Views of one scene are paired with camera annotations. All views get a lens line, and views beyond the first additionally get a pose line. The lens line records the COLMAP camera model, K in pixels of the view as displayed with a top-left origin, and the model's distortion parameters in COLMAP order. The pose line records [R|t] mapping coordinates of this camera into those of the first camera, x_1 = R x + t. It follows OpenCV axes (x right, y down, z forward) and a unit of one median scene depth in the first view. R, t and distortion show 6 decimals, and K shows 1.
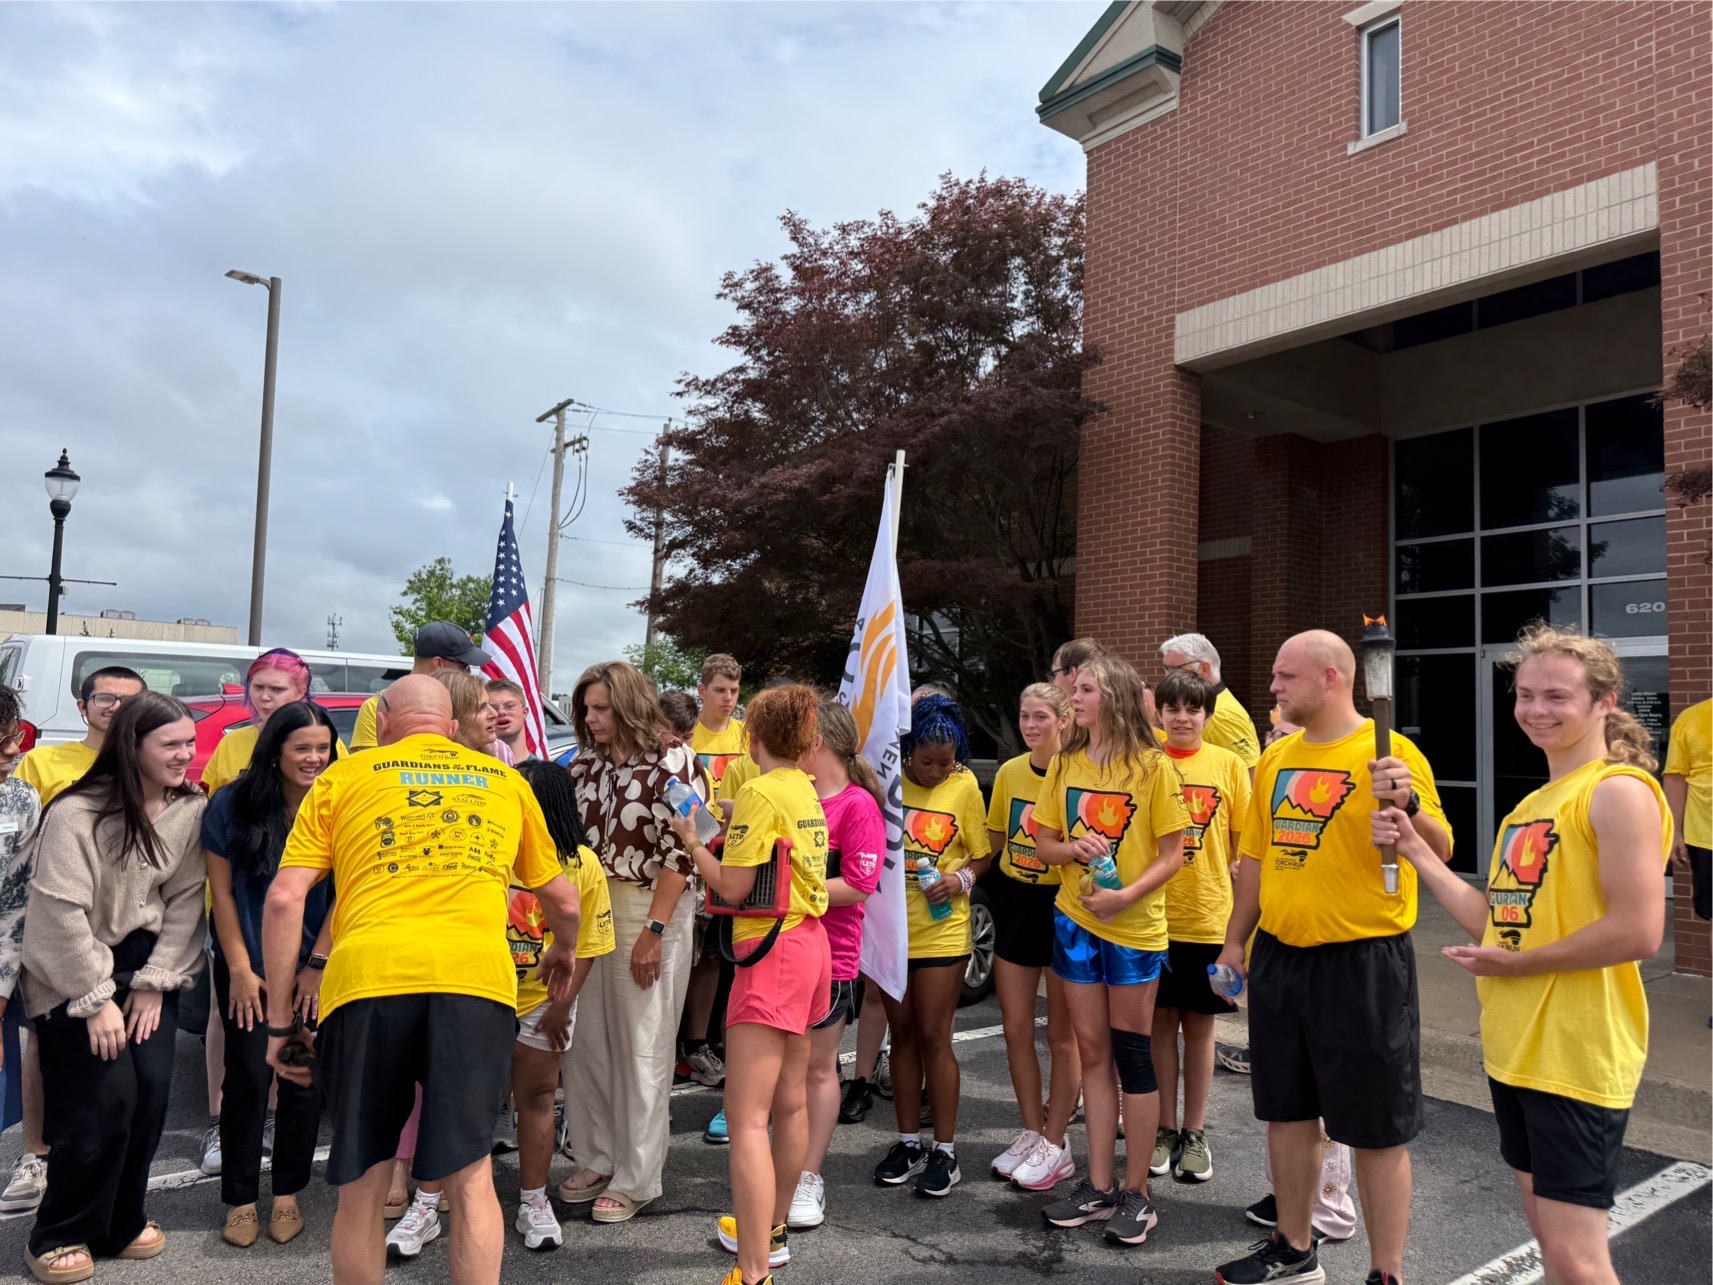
lens RADIAL K [[1223.3, 0, 868.5], [0, 1223.3, 649.3], [0, 0, 1]] dist [0.031958, -0.031327]
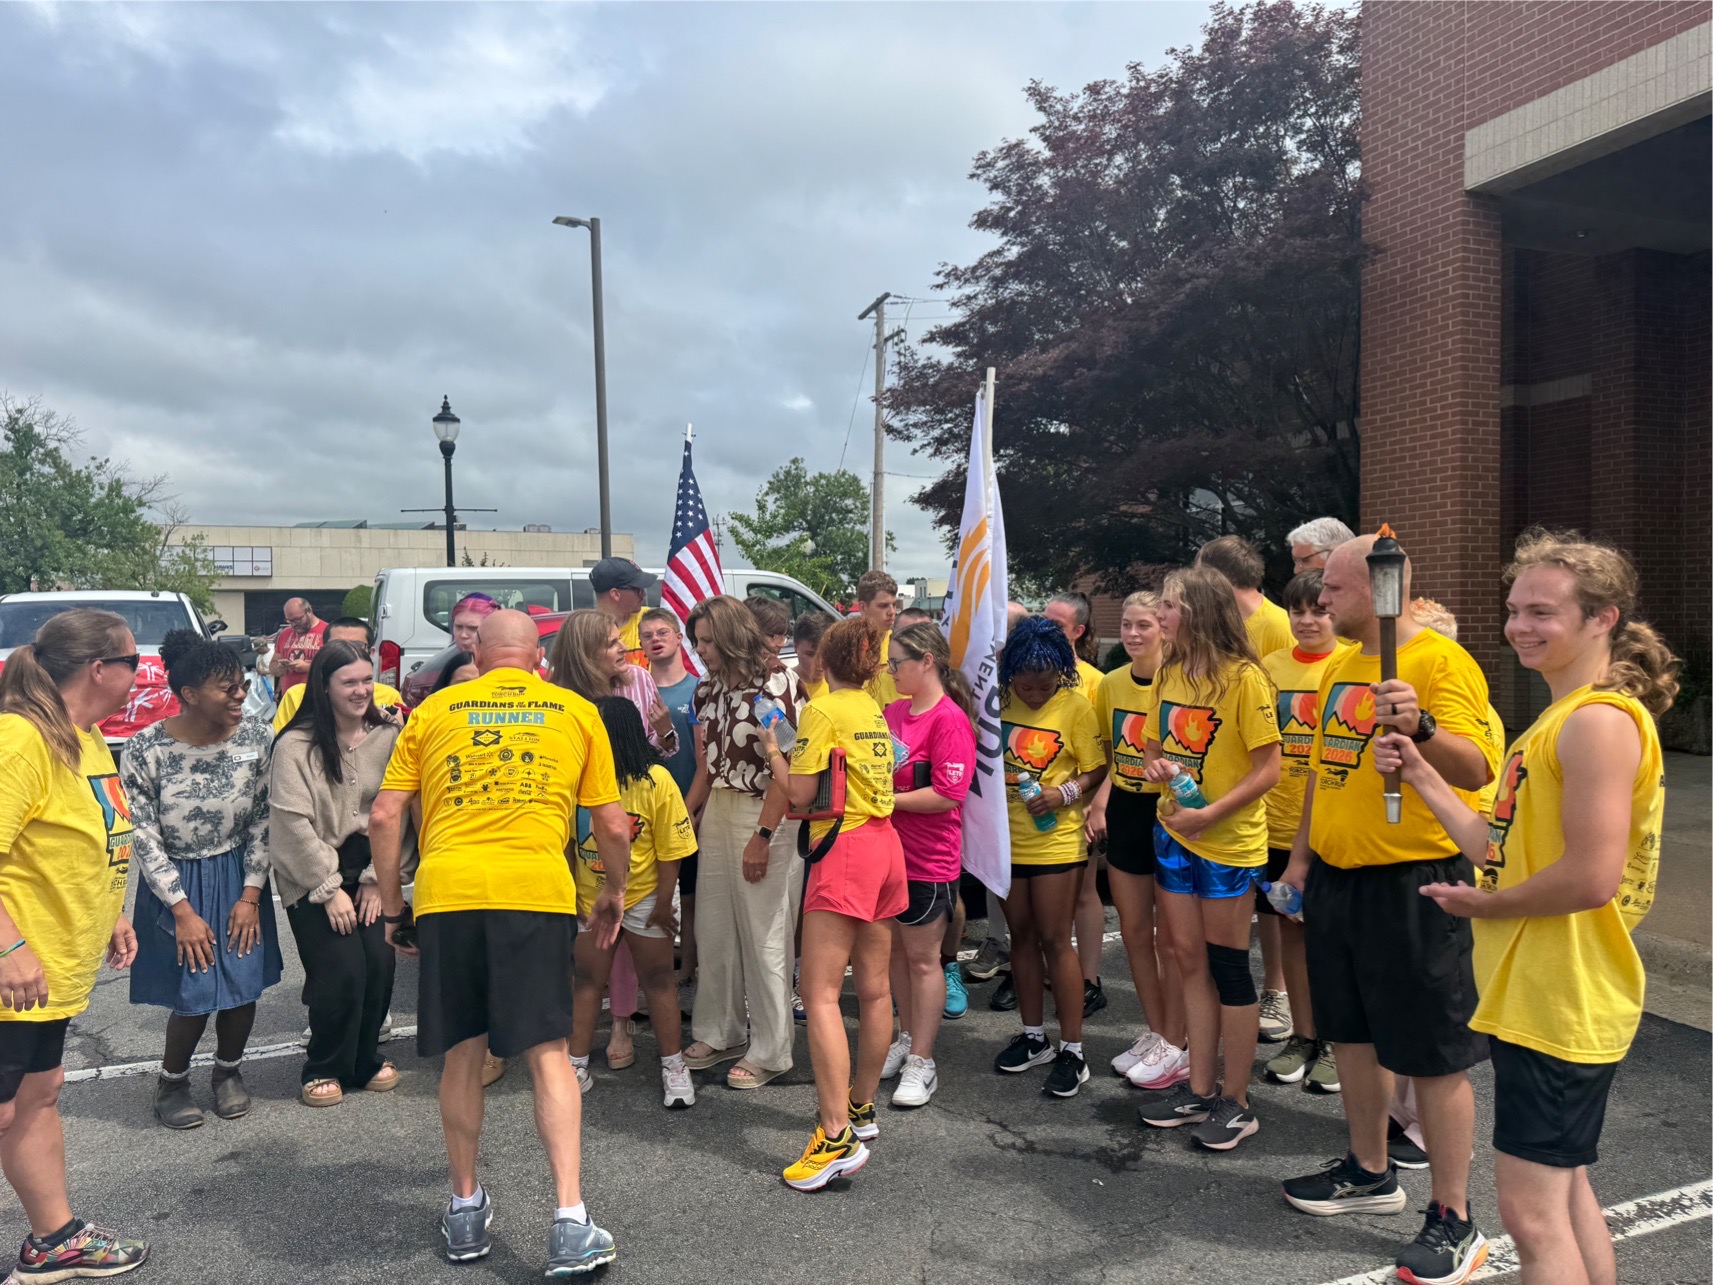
lens RADIAL K [[1214.9, 0, 858.9], [0, 1214.9, 649.1], [0, 0, 1]] dist [0.033517, -0.037808]
pose [[0.955591, -0.032987, -0.292845, 0.083028], [0.062067, 0.993954, 0.090569, -0.011312], [0.288087, -0.104723, 0.951861, 0.001924]]
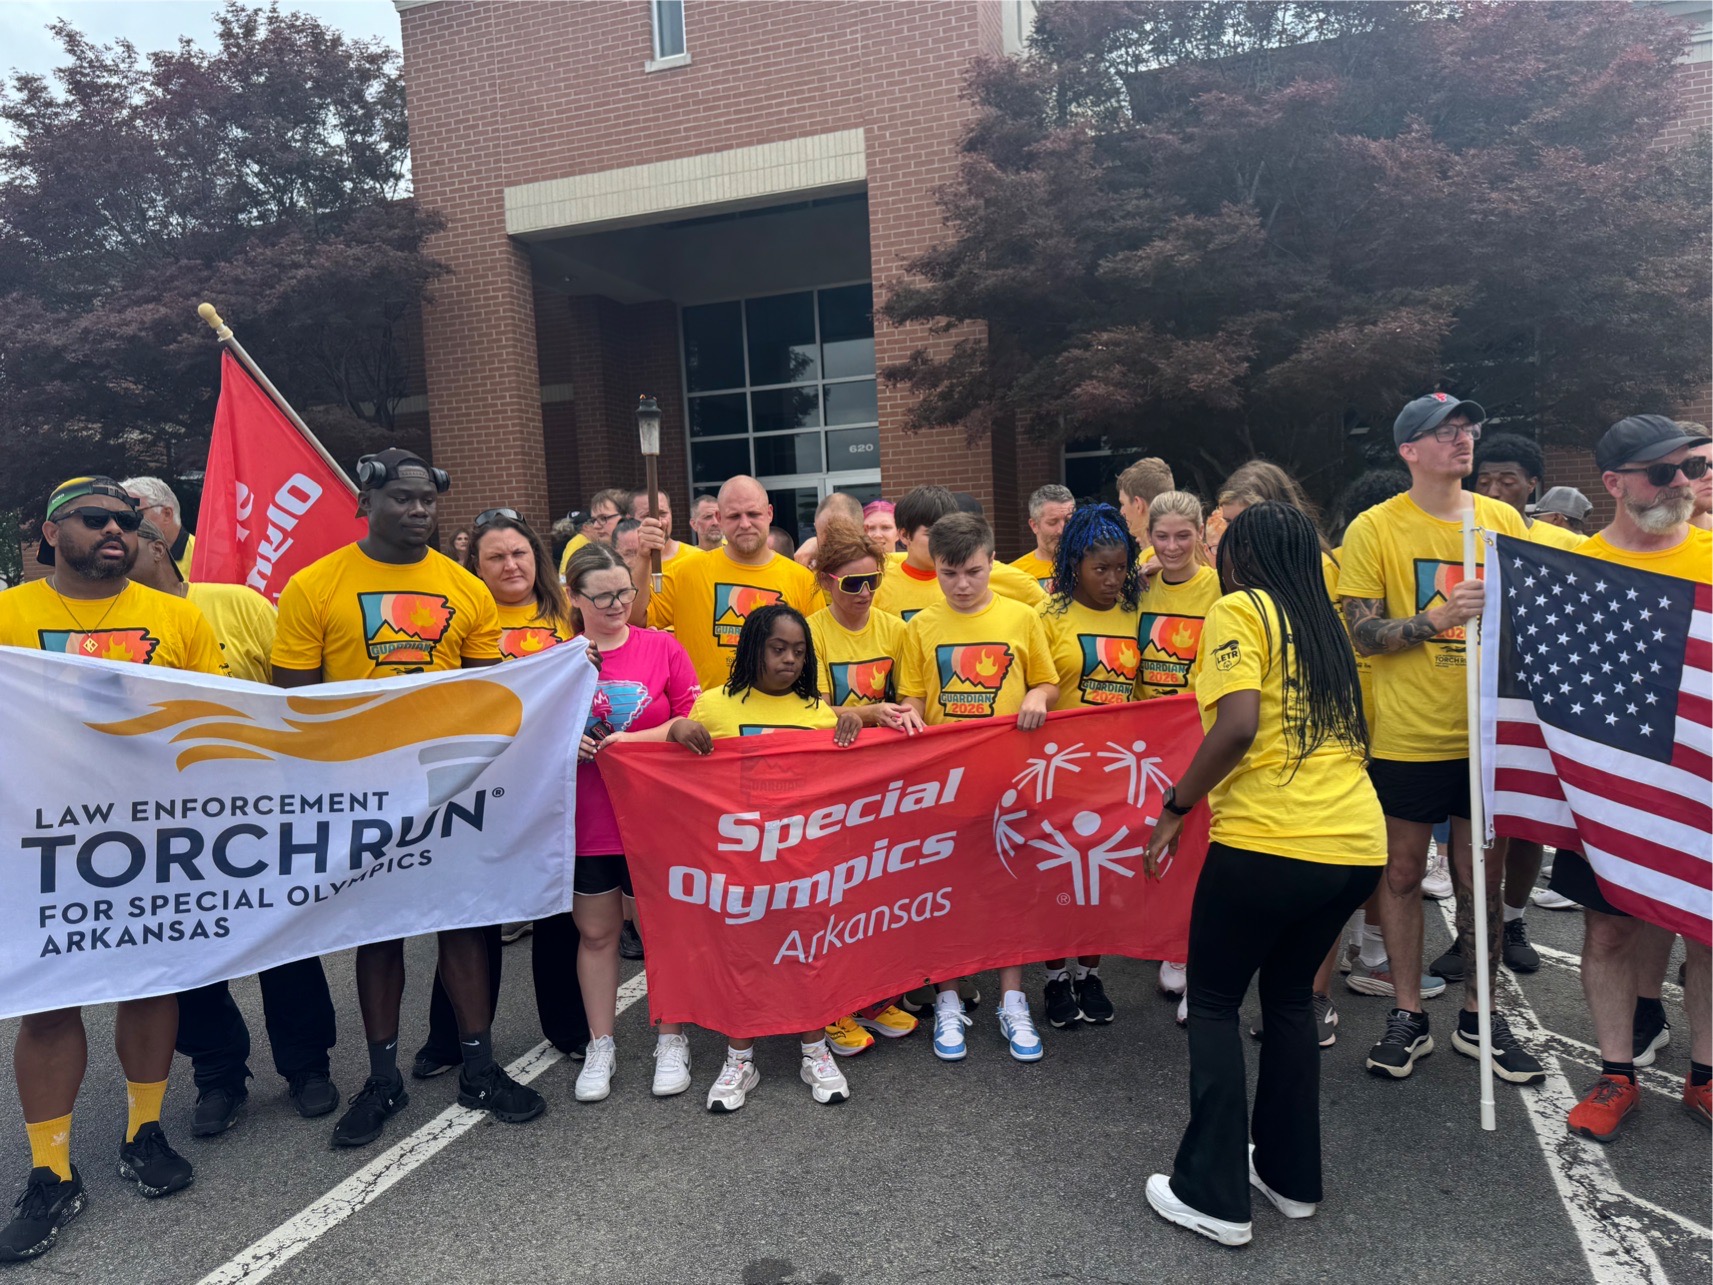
lens RADIAL K [[1214.9, 0, 870.2], [0, 1214.9, 649.3], [0, 0, 1]] dist [0.033517, -0.037808]
pose [[0.834685, -0.107264, 0.540182, -0.123453], [0.029020, 0.988053, 0.151357, -0.016505], [-0.549963, -0.110660, 0.827825, -0.159667]]
